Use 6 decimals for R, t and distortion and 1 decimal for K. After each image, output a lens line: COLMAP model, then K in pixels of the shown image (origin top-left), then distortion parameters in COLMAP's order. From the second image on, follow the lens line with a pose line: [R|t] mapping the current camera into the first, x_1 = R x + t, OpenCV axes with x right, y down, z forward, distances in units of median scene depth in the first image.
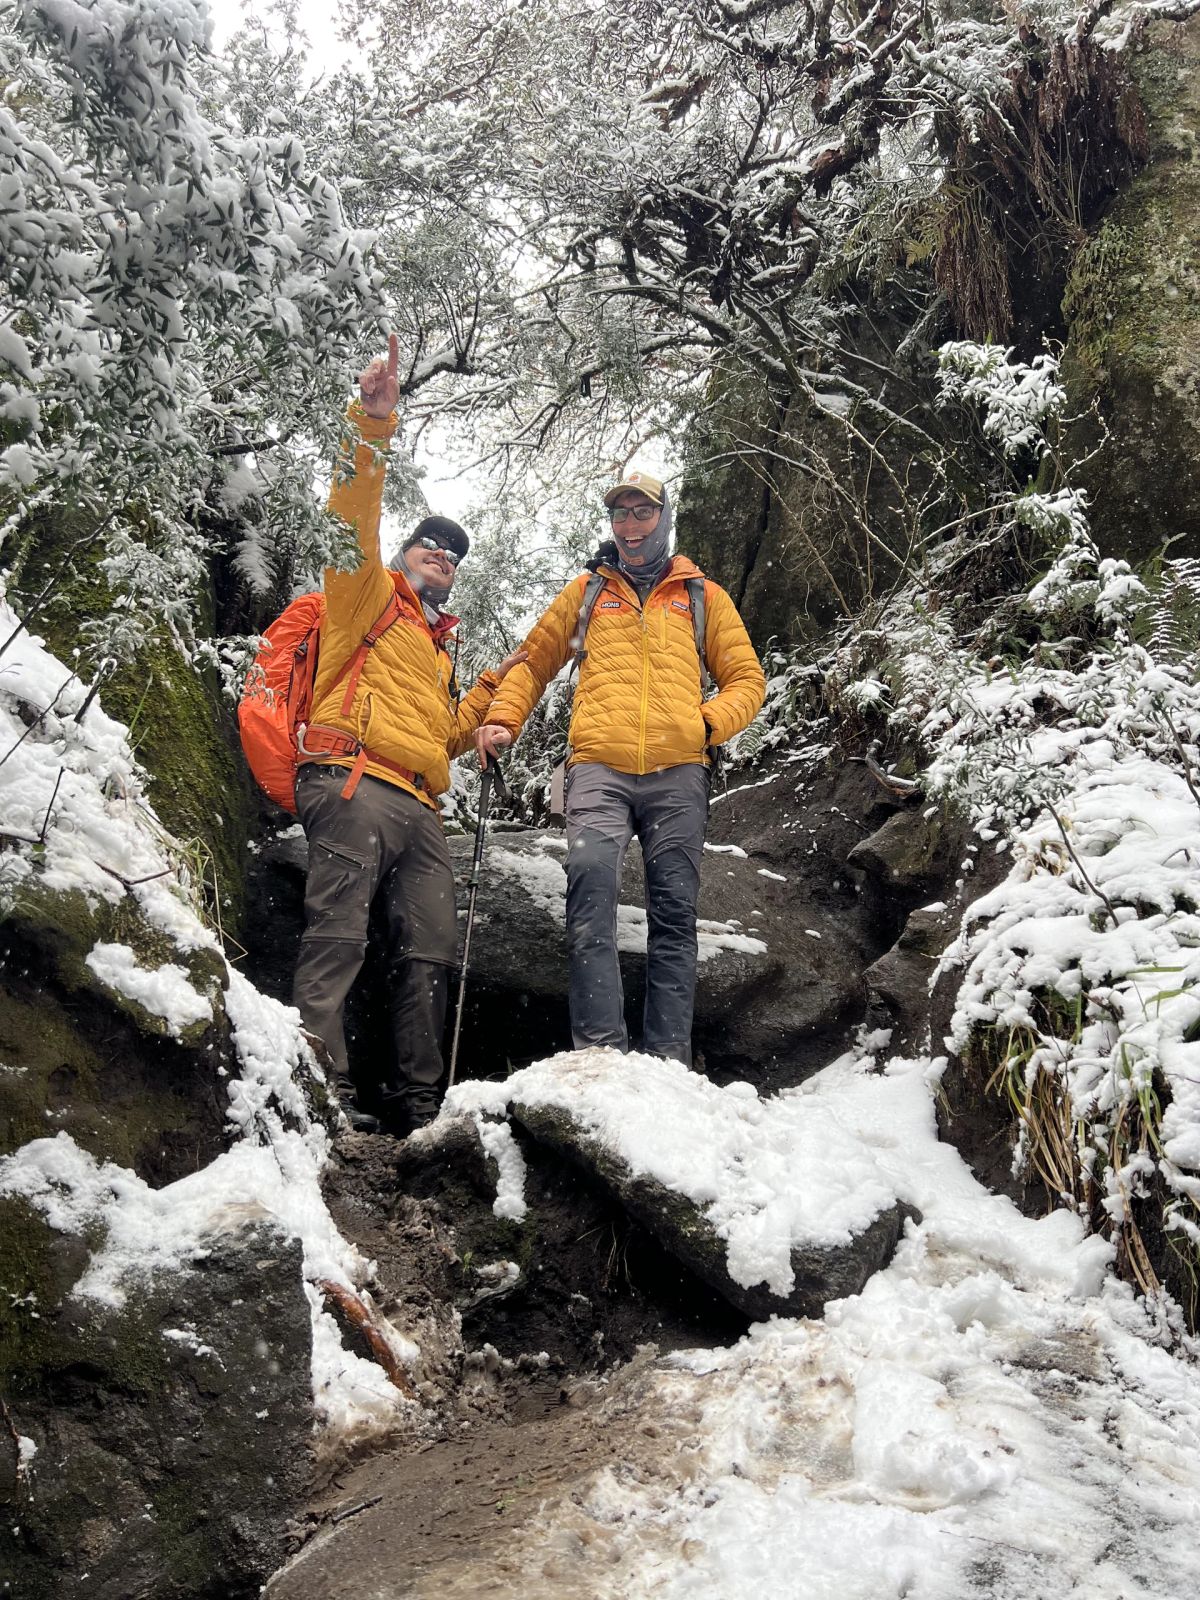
lens RADIAL K [[1197.9, 0, 598.4], [0, 1197.9, 804.3], [0, 0, 1]] dist [0.052781, -0.057601]
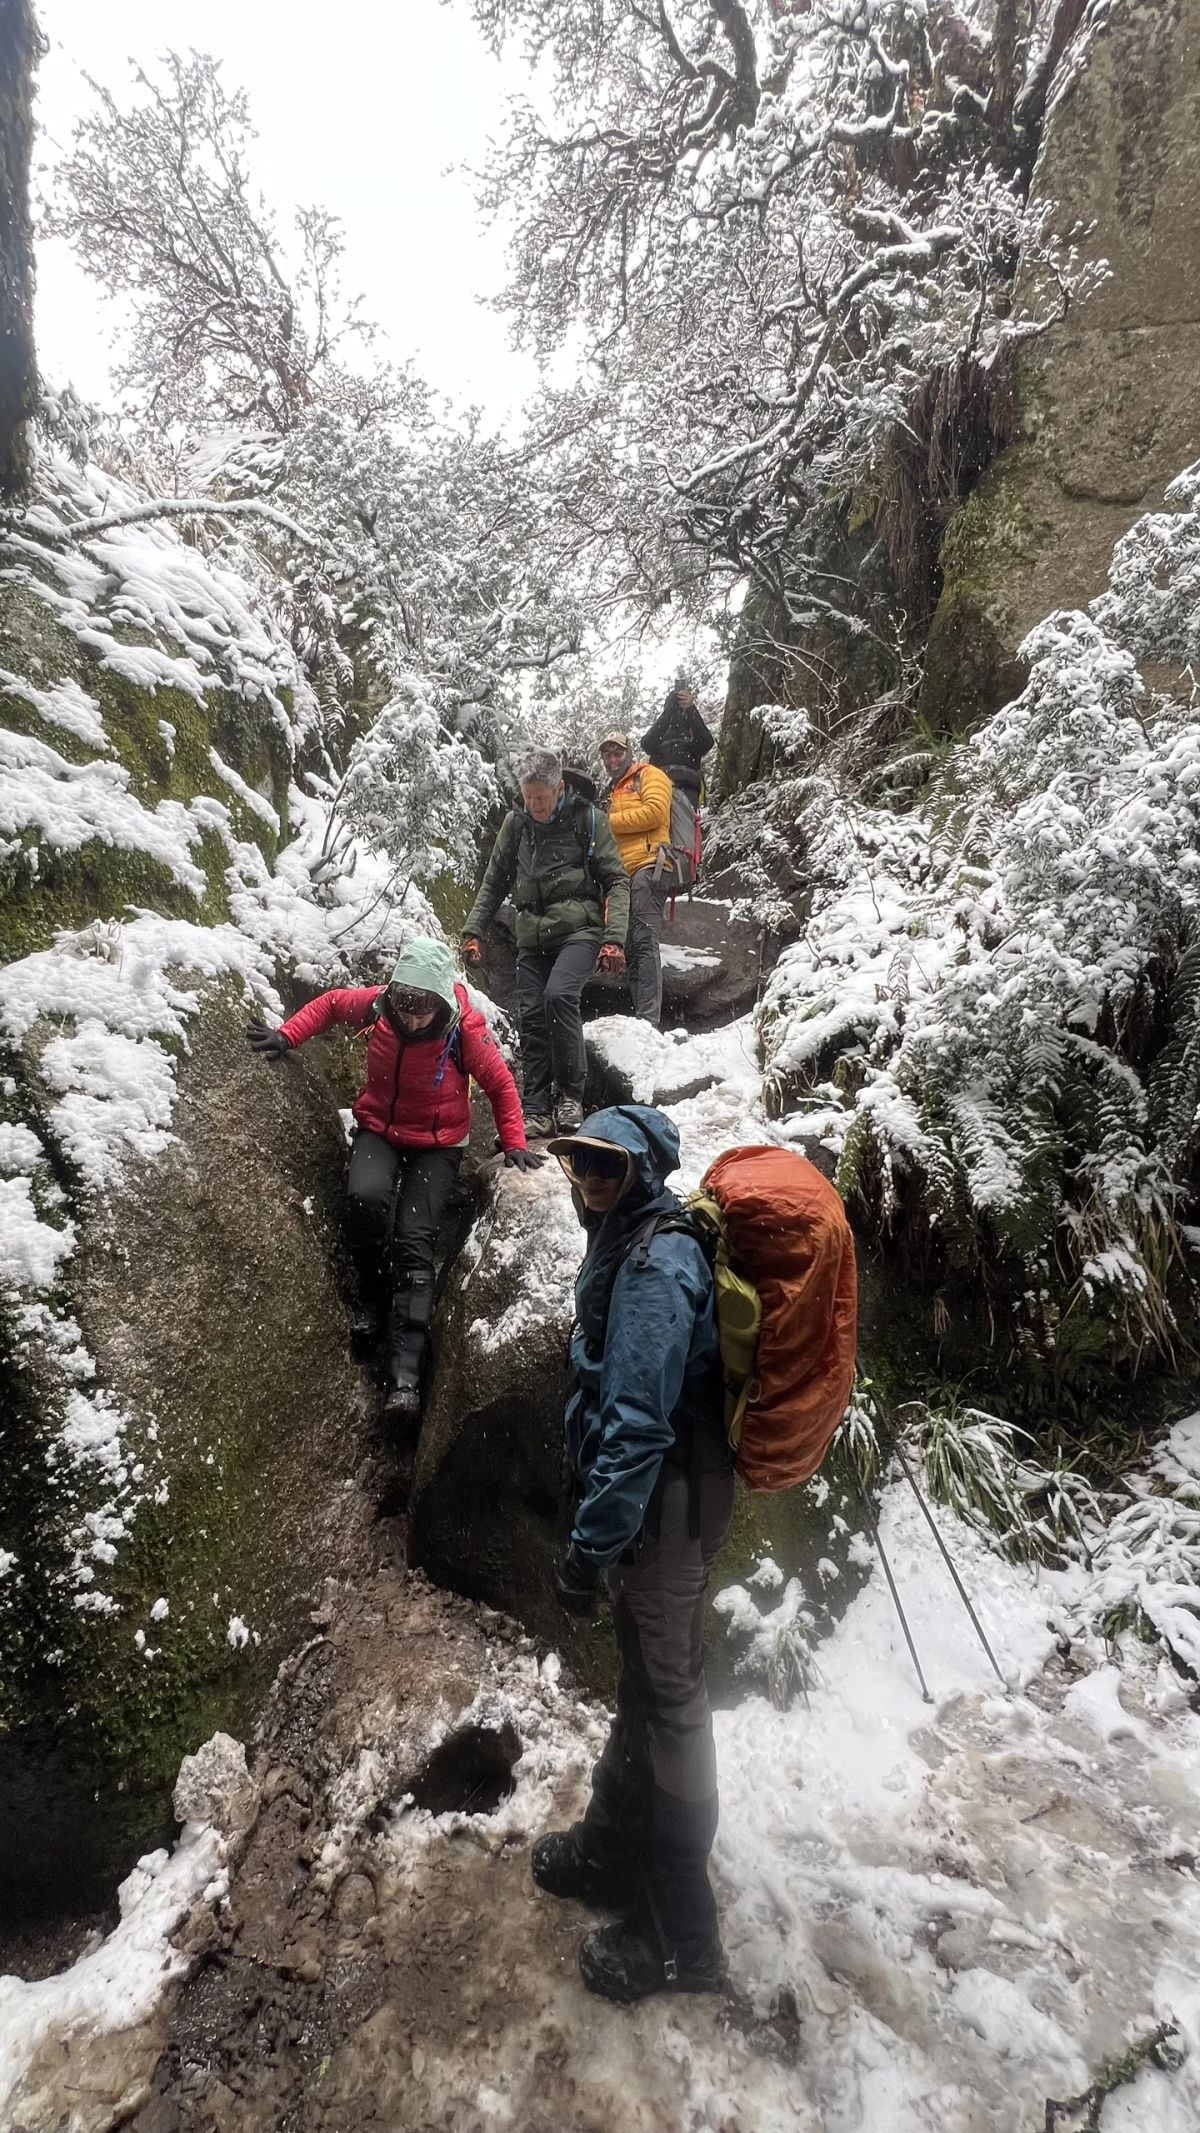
lens RADIAL K [[840.3, 0, 587.7], [0, 840.3, 1080.4], [0, 0, 1]] dist [0.002778, 0.000564]
pose [[0.982683, 0.015356, -0.184660, 0.344928], [0.041607, 0.952827, 0.300649, -0.251933], [0.180565, -0.303126, 0.935687, -0.891476]]
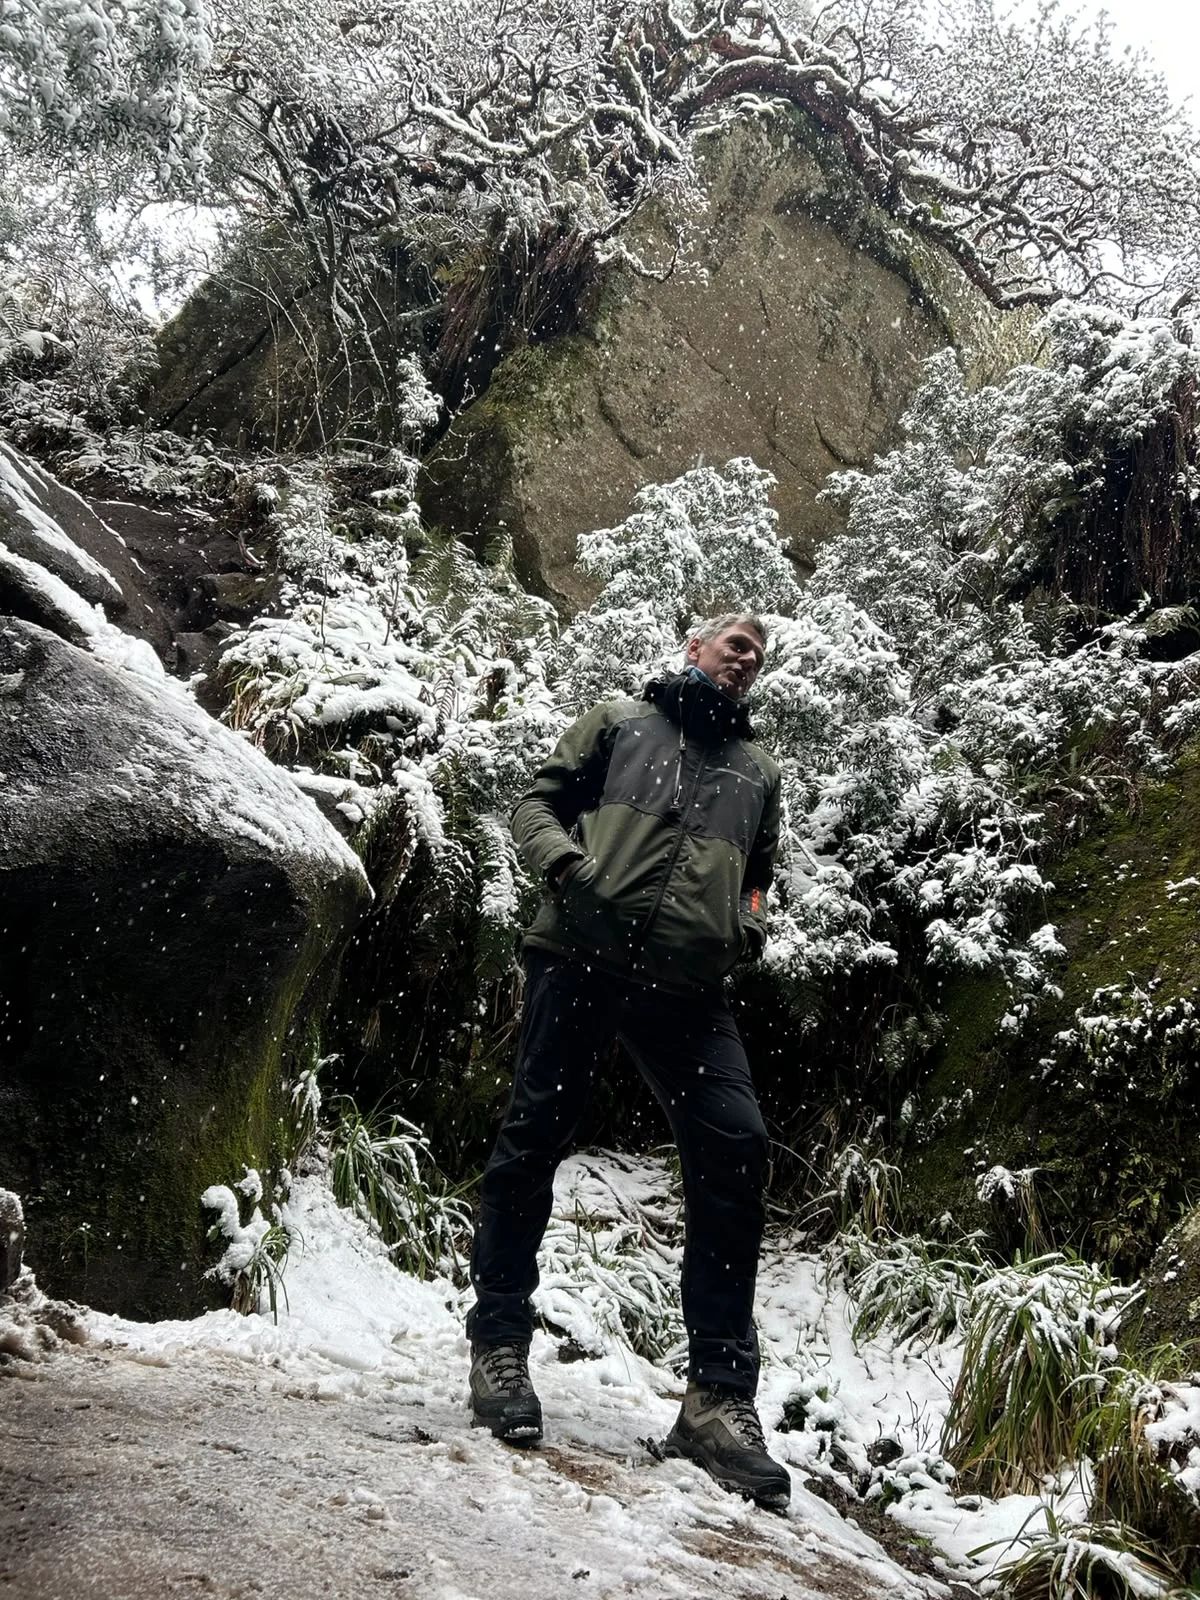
lens RADIAL K [[1197.9, 0, 598.4], [0, 1197.9, 804.3], [0, 0, 1]] dist [0.052781, -0.057601]
pose [[0.692627, 0.462662, 0.553364, -0.313593], [-0.511281, 0.856065, -0.075794, 0.290959], [-0.508783, -0.230427, 0.829484, -1.218272]]
